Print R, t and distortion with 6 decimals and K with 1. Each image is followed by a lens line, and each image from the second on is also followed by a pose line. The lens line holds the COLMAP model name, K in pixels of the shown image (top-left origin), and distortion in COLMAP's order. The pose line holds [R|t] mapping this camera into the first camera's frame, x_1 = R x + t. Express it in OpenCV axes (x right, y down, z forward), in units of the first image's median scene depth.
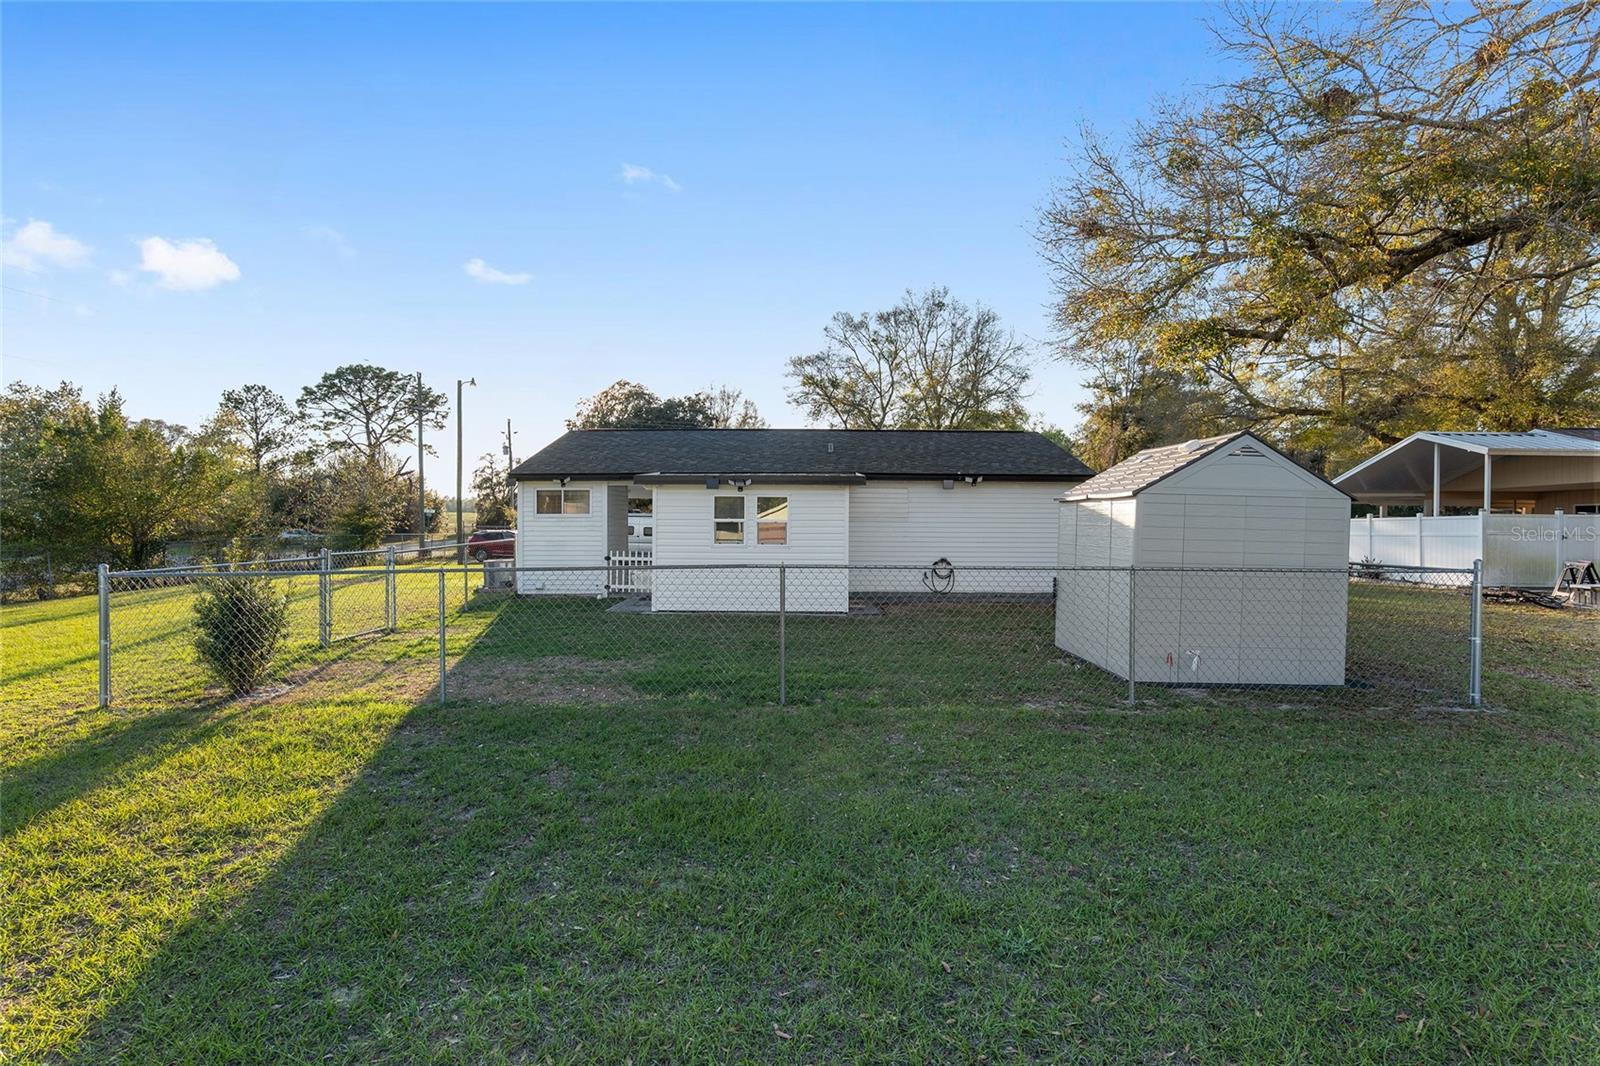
lens RADIAL K [[755.7, 0, 802.6], [0, 755.7, 520.9], [0, 0, 1]] dist [-0.014098, 0.001267]
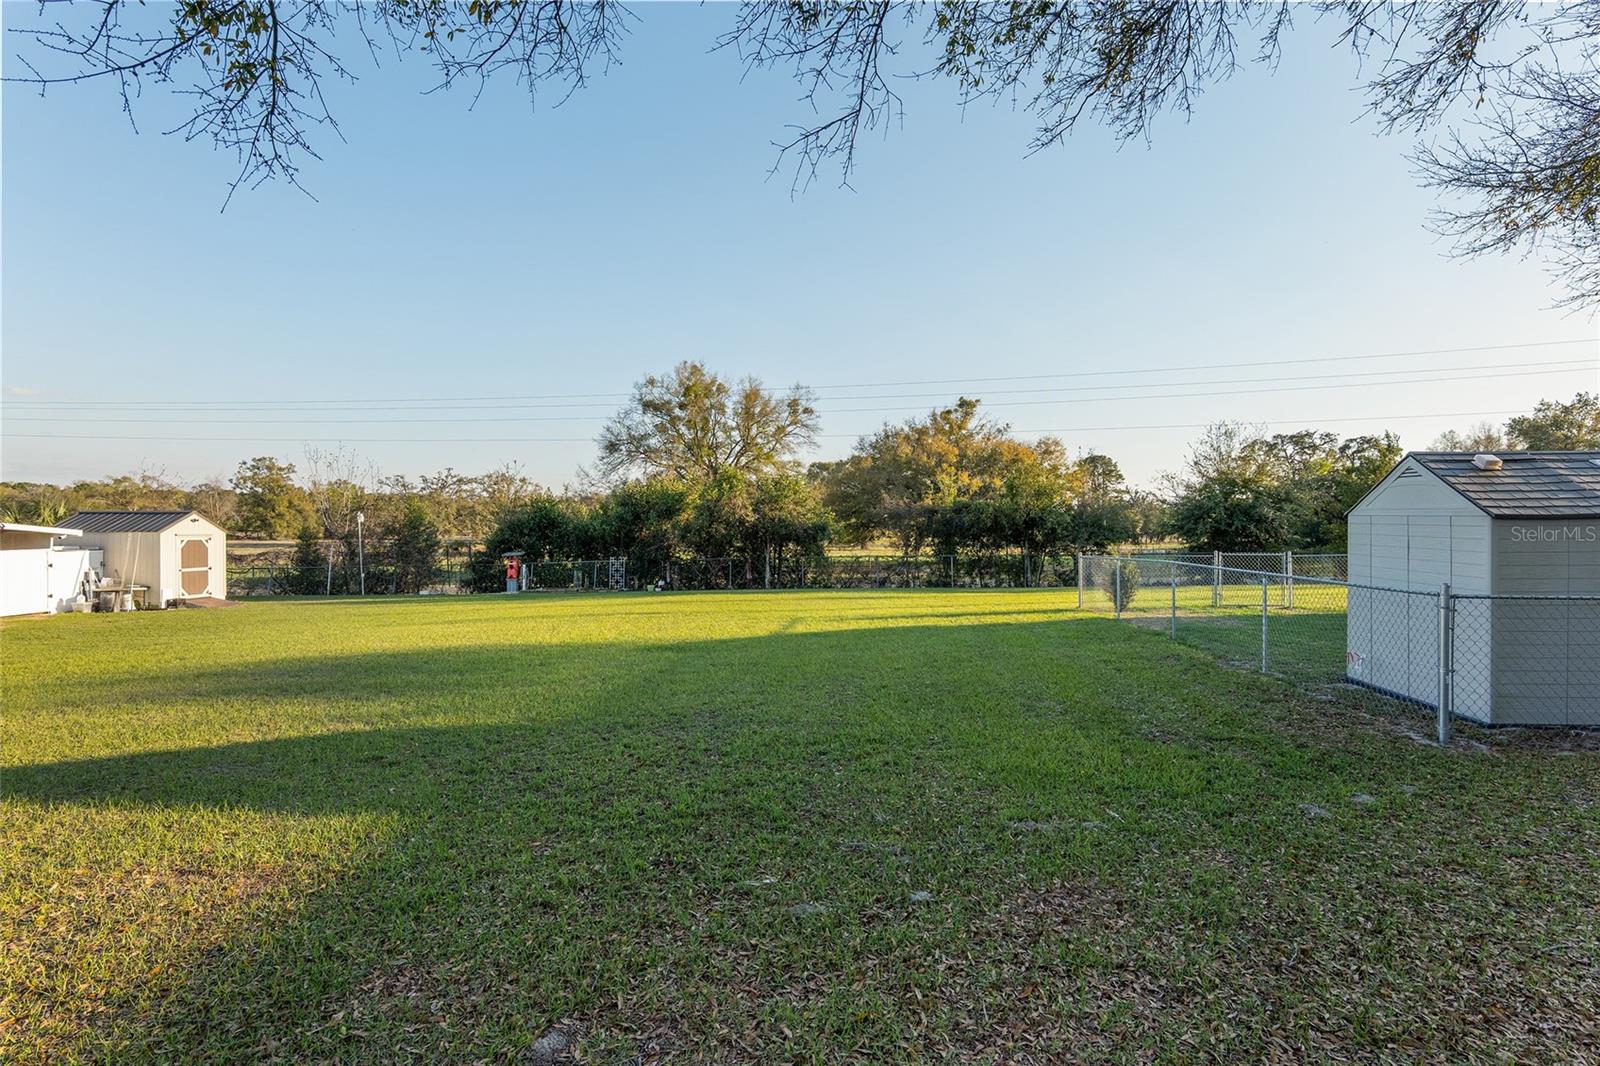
lens RADIAL K [[813.2, 0, 803.5], [0, 813.2, 529.8], [0, 0, 1]] dist [-0.001486, 0.000745]
pose [[-0.084887, -0.002244, -0.996388, 0.251597], [0.004608, 0.999986, -0.002645, -0.002045], [0.996380, -0.004816, -0.084876, 0.038111]]
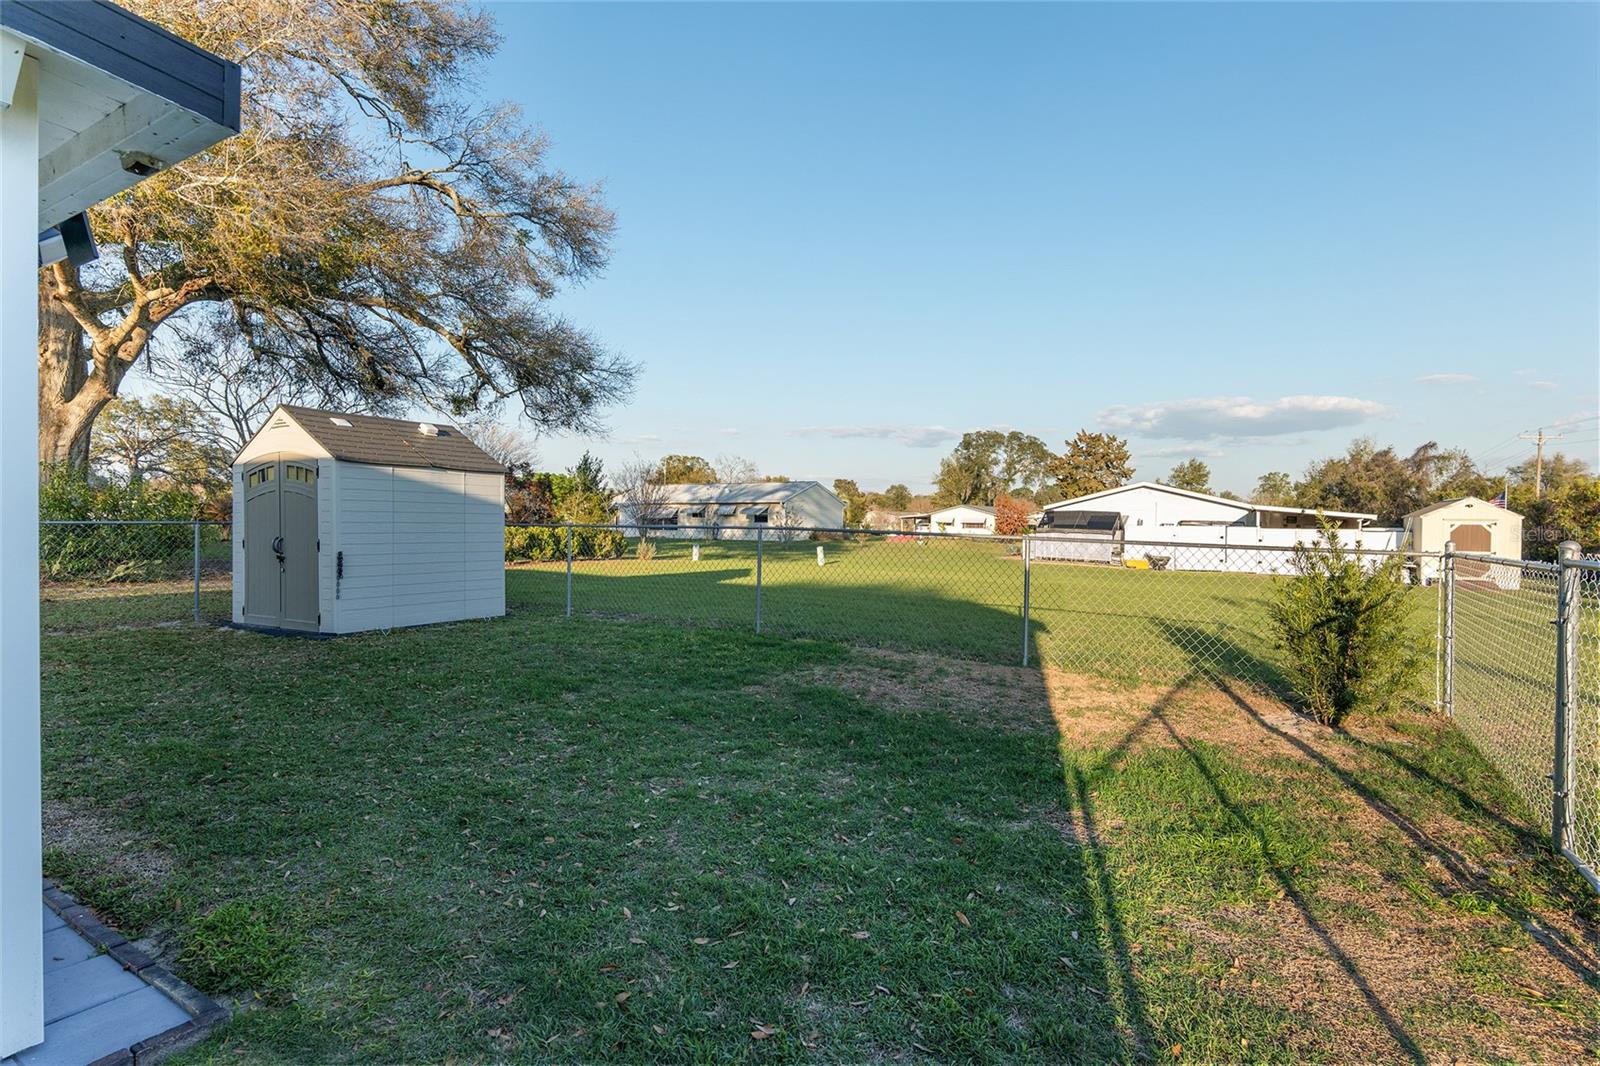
lens RADIAL K [[790.5, 0, 800.0], [0, 790.5, 533.0], [0, 0, 1]] dist [-0.004784, -0.000471]
pose [[-0.856988, -0.021268, 0.514897, -0.100236], [-0.016110, 0.999765, 0.014483, 0.006184], [-0.515084, 0.004117, -0.857130, 0.272045]]
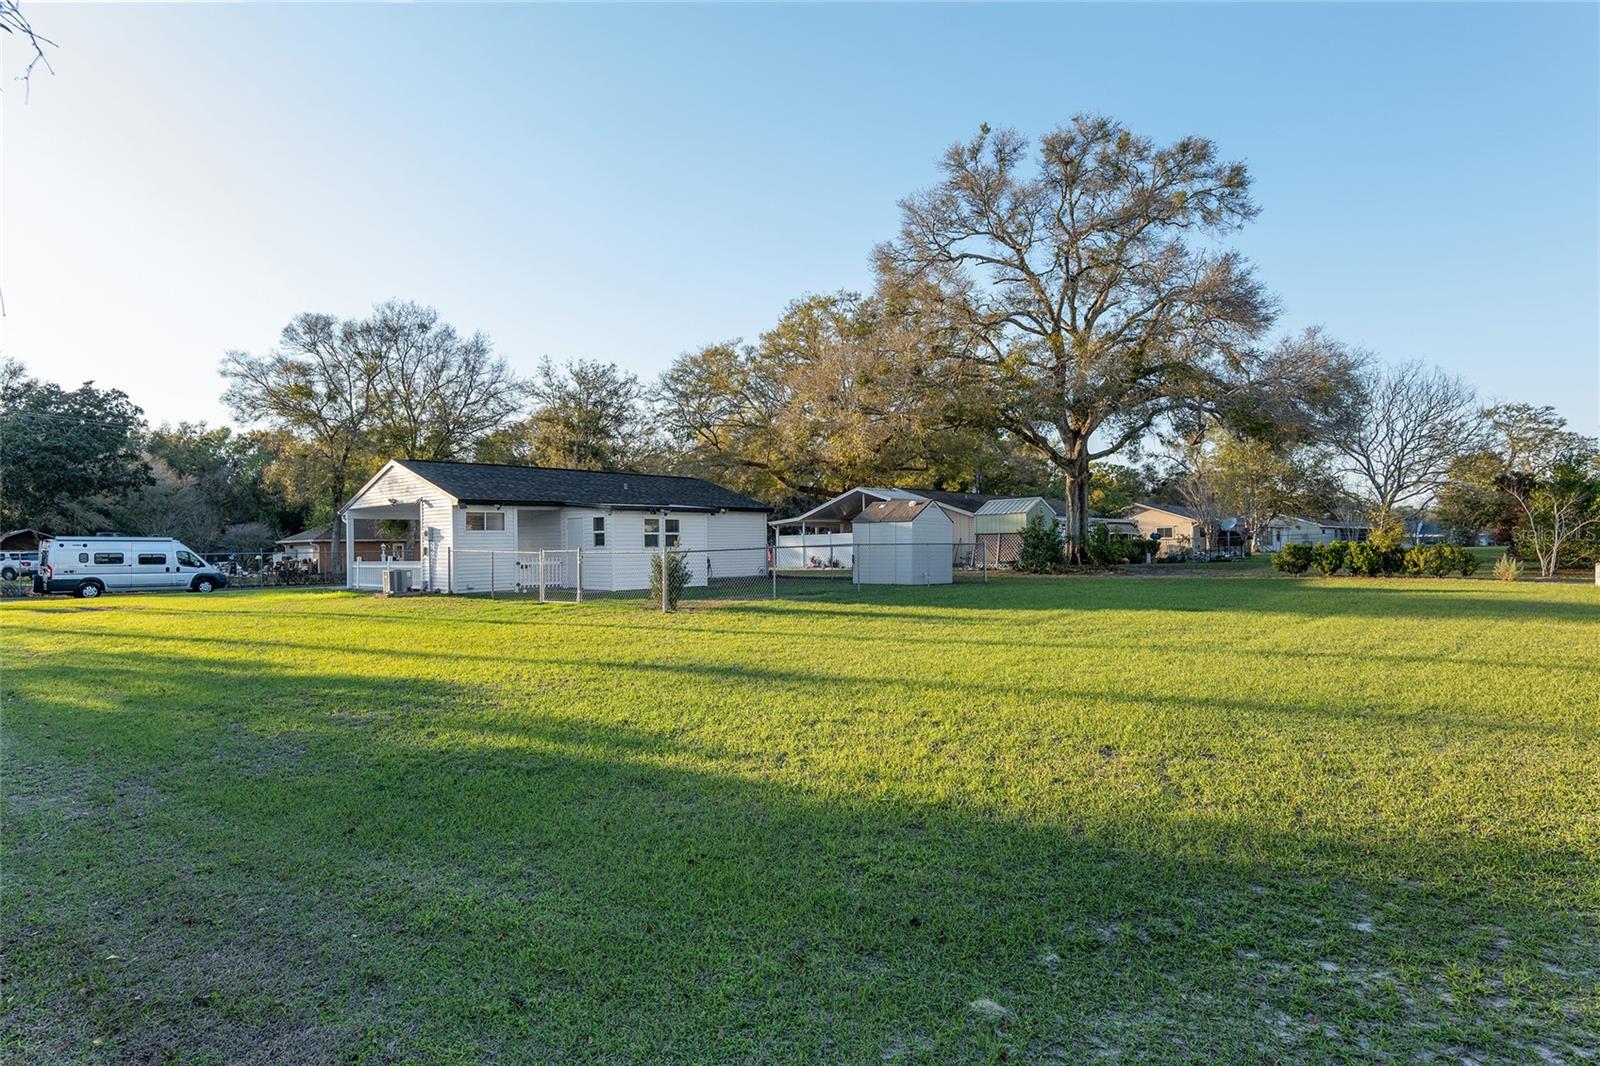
lens RADIAL K [[872.2, 0, 800.0], [0, 872.2, 533.0], [0, 0, 1]] dist [0.001945, 0.000865]
pose [[0.666772, -0.002539, 0.745258, -0.335052], [0.016396, 0.999802, -0.011262, 0.006473], [-0.745082, 0.019729, 0.666682, -0.130139]]
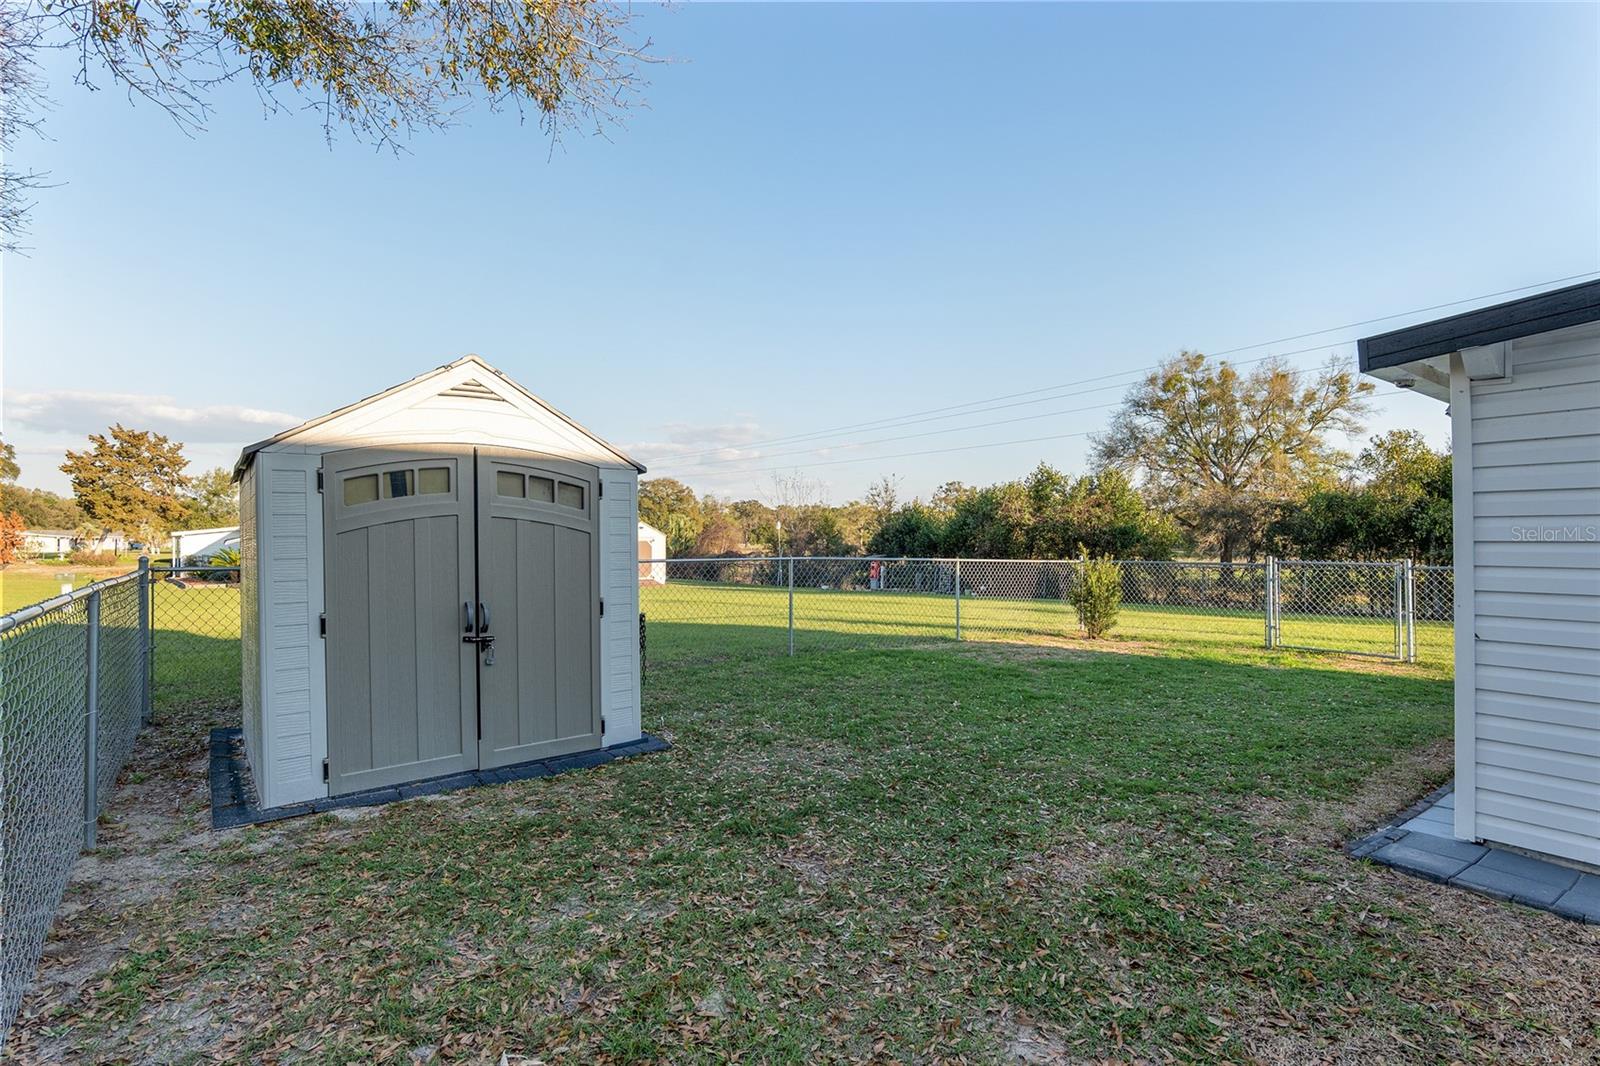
lens RADIAL K [[790.5, 0, 800.0], [0, 790.5, 533.0], [0, 0, 1]] dist [-0.004784, -0.000471]
pose [[-0.799707, -0.011466, -0.600280, 0.106812], [-0.002613, 0.999875, -0.015618, 0.004627], [0.600384, -0.010922, -0.799637, 0.279727]]
